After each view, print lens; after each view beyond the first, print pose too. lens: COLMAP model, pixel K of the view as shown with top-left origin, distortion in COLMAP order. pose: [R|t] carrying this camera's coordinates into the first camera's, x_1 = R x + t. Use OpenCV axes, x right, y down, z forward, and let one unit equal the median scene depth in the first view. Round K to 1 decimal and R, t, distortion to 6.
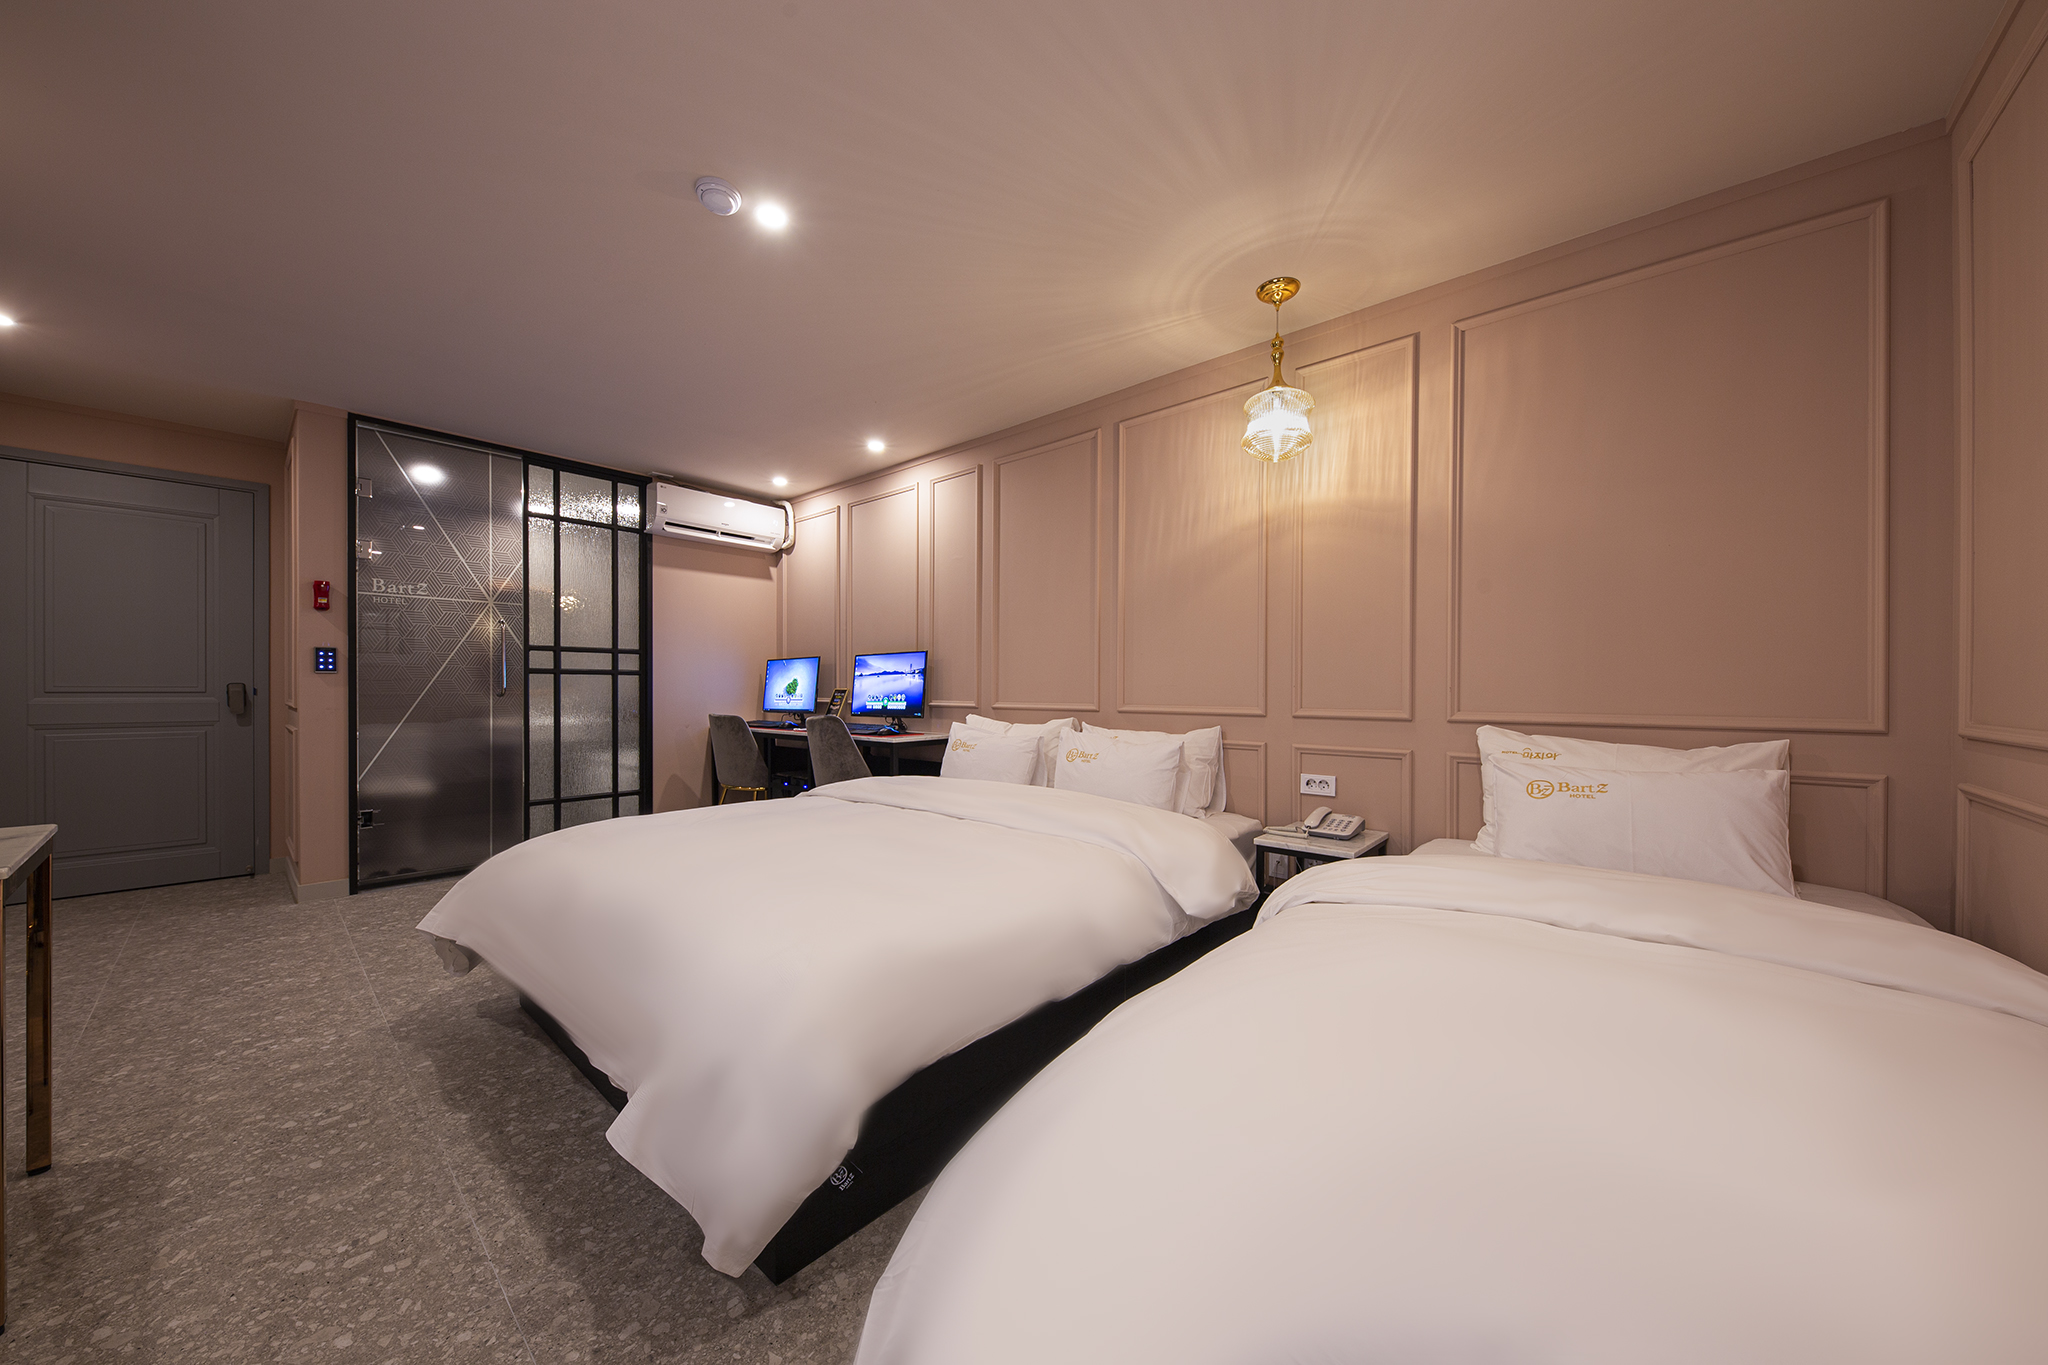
lens RADIAL K [[709.6, 0, 1027.9], [0, 709.6, 685.1], [0, 0, 1]] dist [-0.000409, -0.000150]
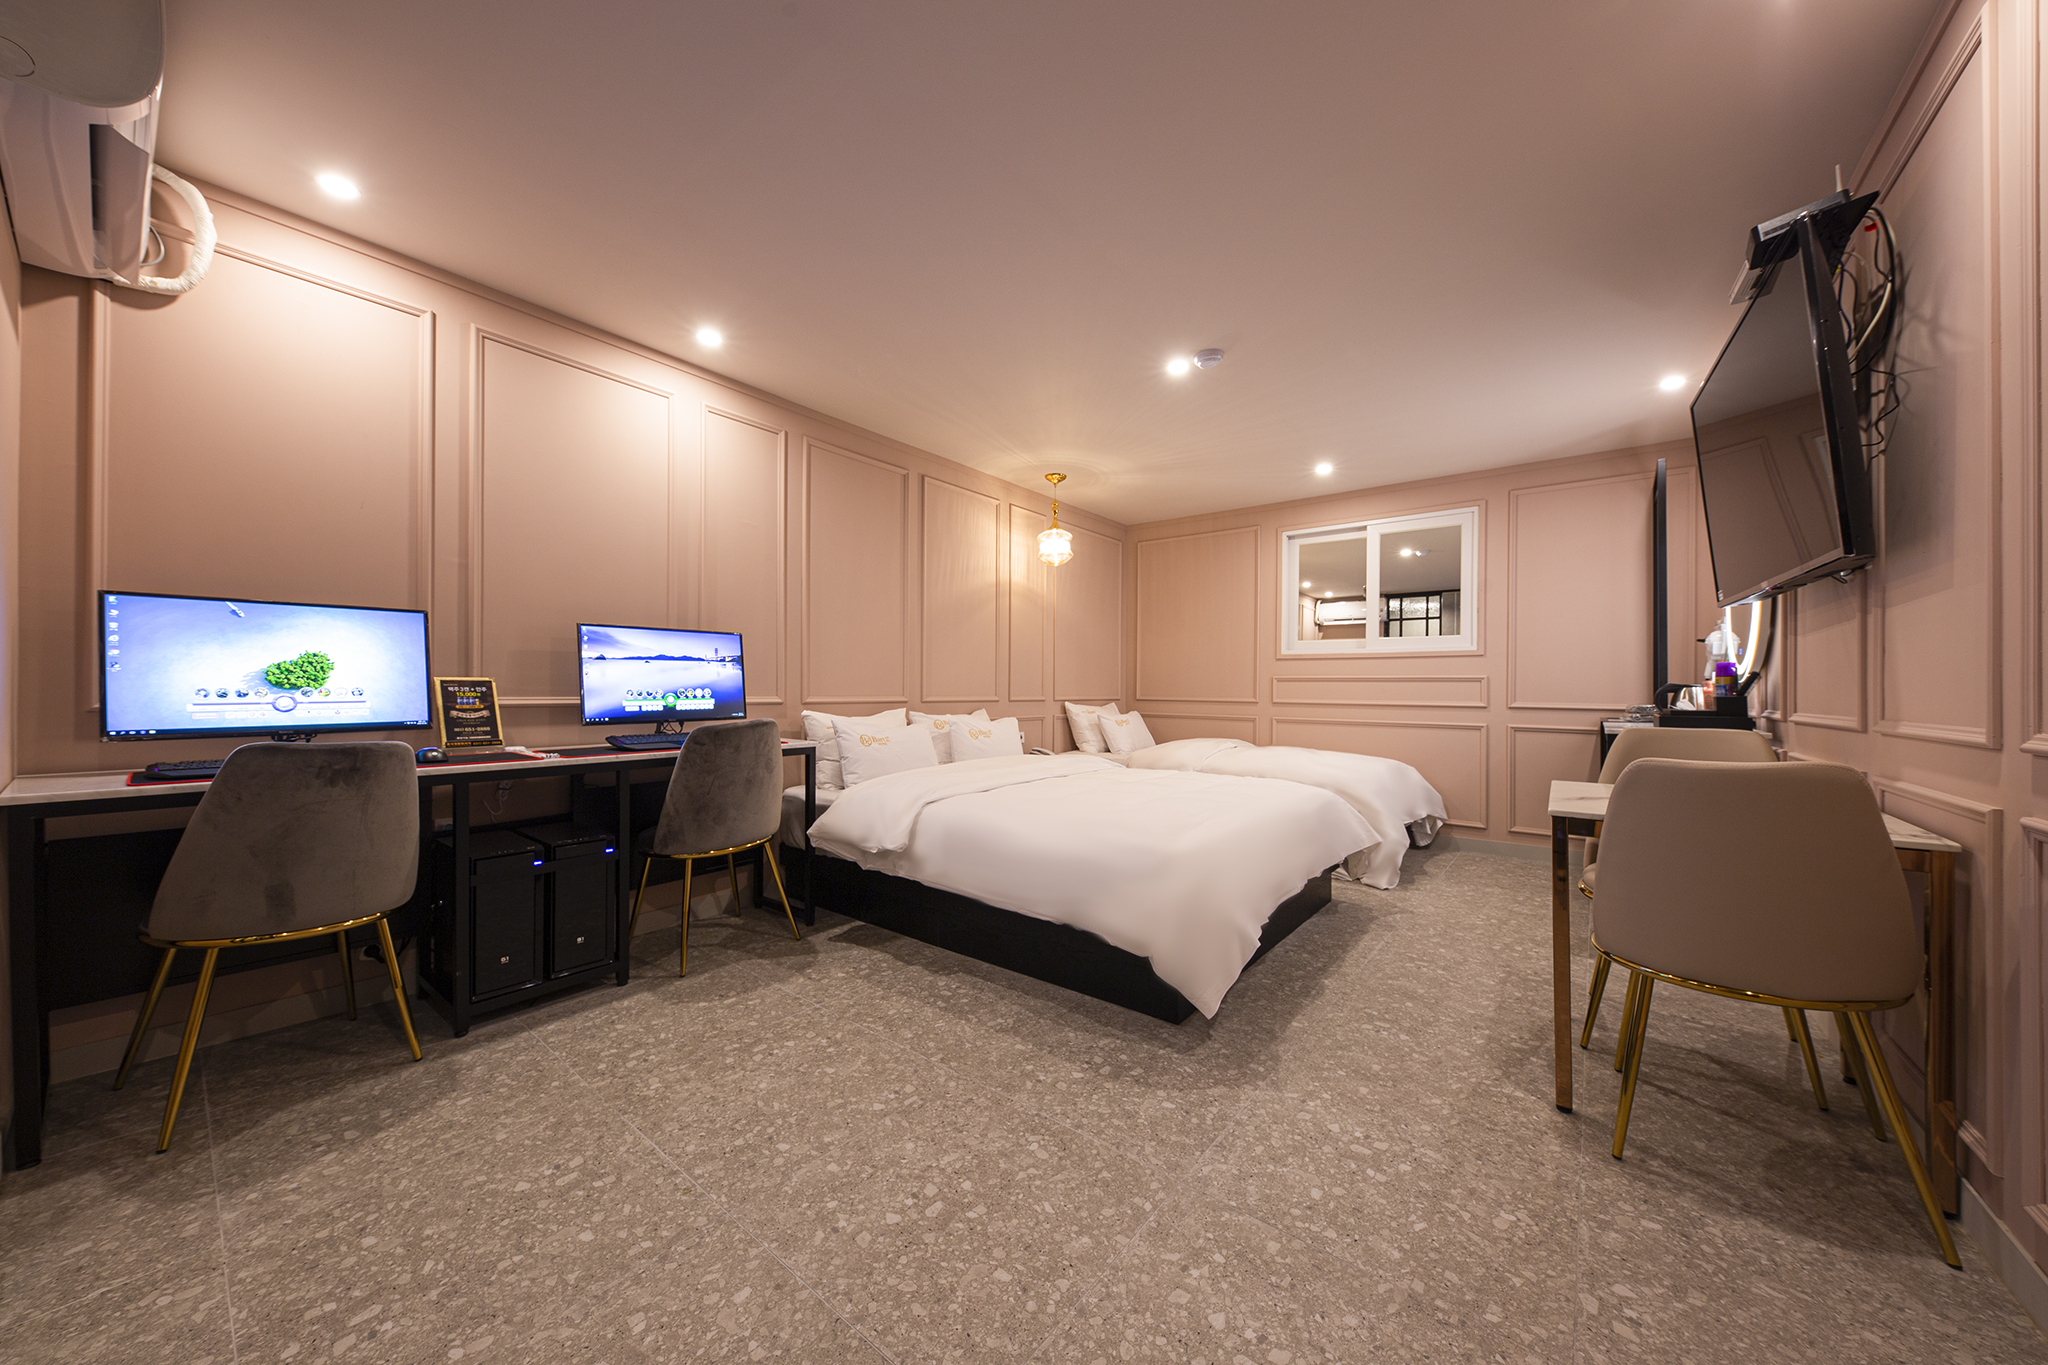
lens RADIAL K [[709.6, 0, 1027.9], [0, 709.6, 685.1], [0, 0, 1]] dist [-0.000409, -0.000150]
pose [[-0.062088, 0.013907, 0.997974, -1.469205], [0.000195, 0.999903, -0.013922, 0.030664], [-0.998071, -0.000670, -0.062085, 1.138756]]
